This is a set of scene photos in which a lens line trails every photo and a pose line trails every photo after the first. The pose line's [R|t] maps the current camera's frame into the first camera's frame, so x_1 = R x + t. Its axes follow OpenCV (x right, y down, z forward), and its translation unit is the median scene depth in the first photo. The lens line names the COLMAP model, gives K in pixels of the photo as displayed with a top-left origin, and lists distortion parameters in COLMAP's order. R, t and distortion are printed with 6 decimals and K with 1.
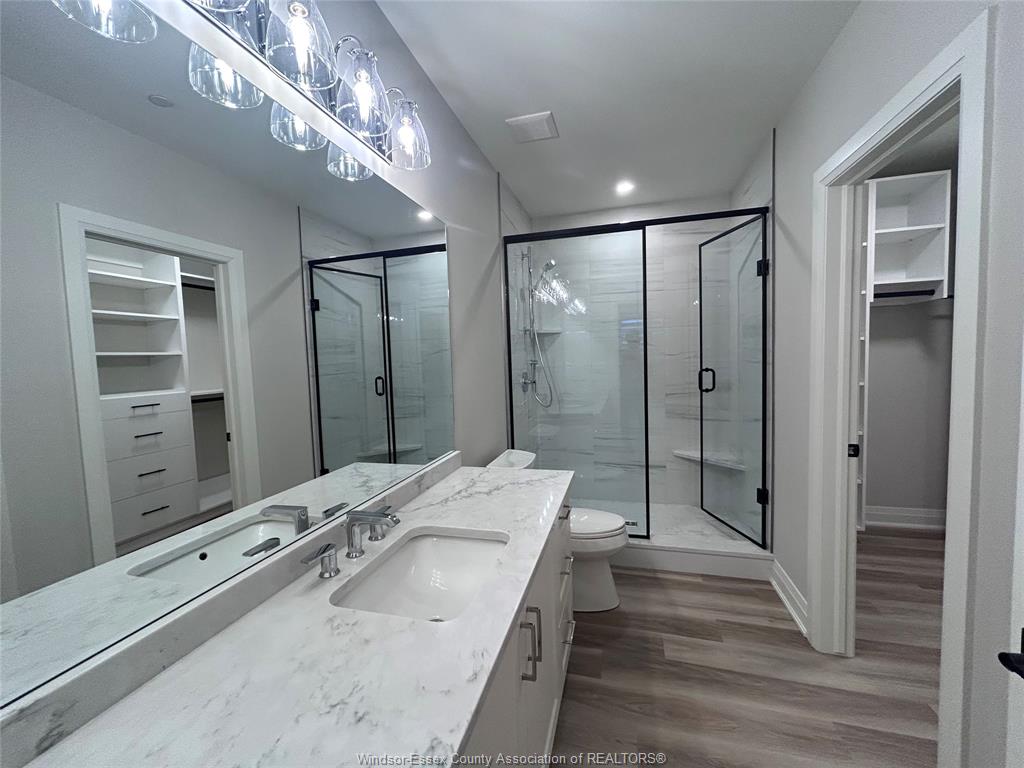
lens RADIAL K [[409.2, 0, 512.0], [0, 409.2, 384.0], [0, 0, 1]] dist [0.010055, -0.000038]
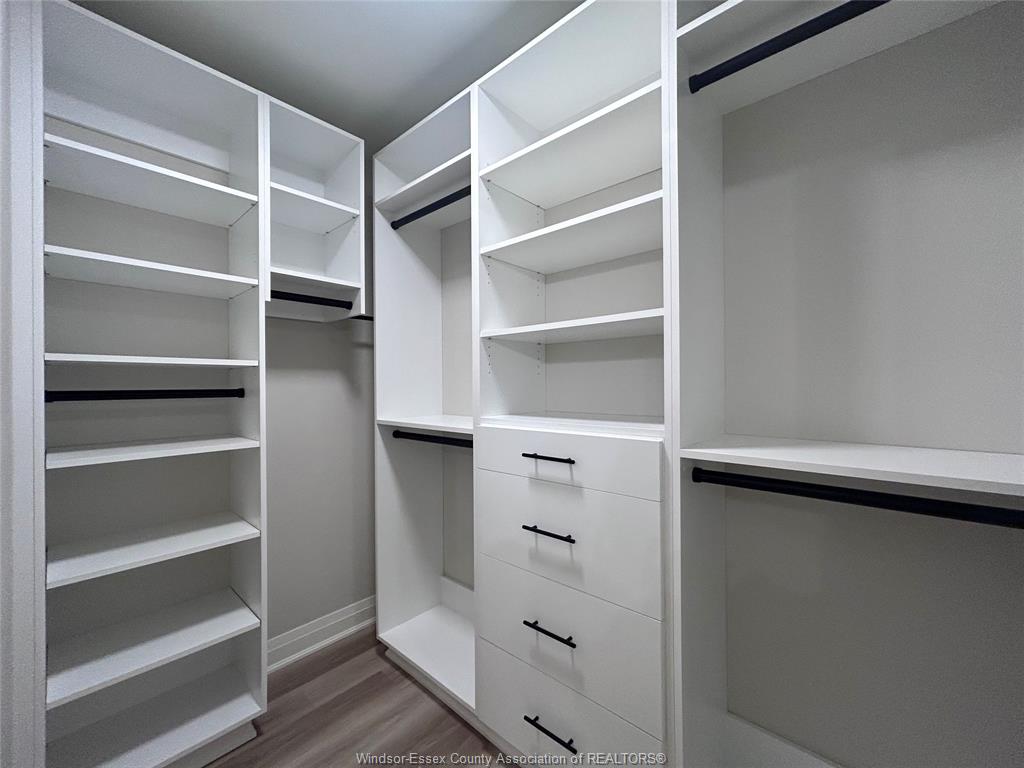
lens RADIAL K [[409.2, 0, 512.0], [0, 409.2, 384.0], [0, 0, 1]] dist [0.010055, -0.000038]
pose [[0.451524, 0.034110, 0.891607, 0.521079], [0.045343, 0.997101, -0.061109, -0.035192], [-0.891106, 0.068021, 0.448669, 0.450287]]
